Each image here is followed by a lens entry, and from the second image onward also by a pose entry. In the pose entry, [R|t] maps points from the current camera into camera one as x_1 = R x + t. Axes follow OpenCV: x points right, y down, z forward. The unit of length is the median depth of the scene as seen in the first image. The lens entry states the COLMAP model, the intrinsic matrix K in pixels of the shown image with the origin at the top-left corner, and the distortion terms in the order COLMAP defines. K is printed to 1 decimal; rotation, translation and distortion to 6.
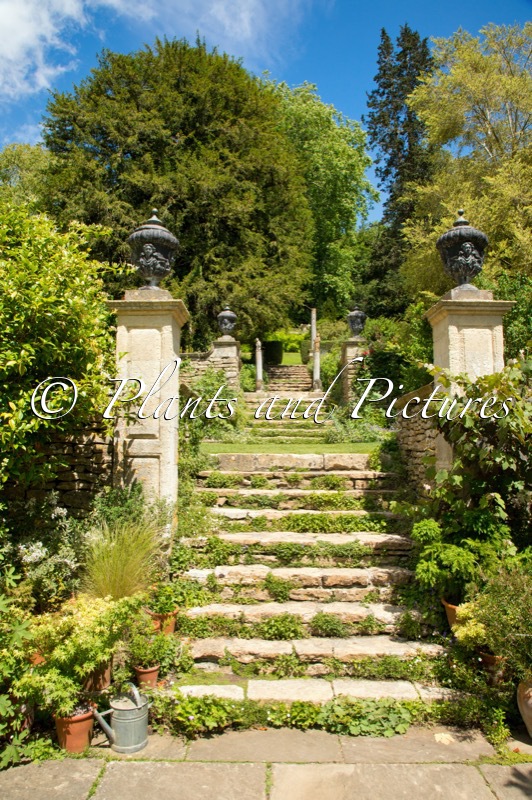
lens RADIAL K [[551.7, 0, 264.0], [0, 551.7, 404.7], [0, 0, 1]] dist [-0.060077, -0.002743]
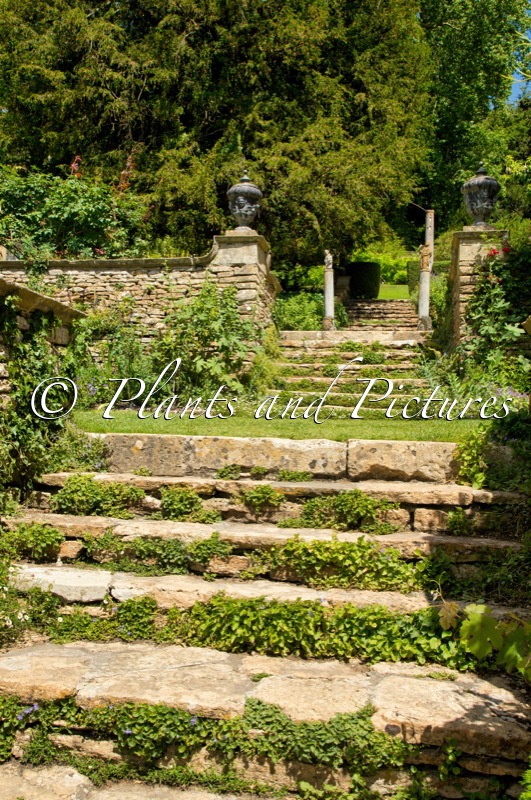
lens RADIAL K [[748.9, 0, 266.1], [0, 748.9, 401.2], [0, 0, 1]] dist [0.031510, 0.000000]
pose [[0.989266, 0.018884, -0.144903, 0.072939], [-0.012486, 0.998912, 0.044940, 0.019319], [0.145594, -0.042648, 0.988425, 0.237957]]
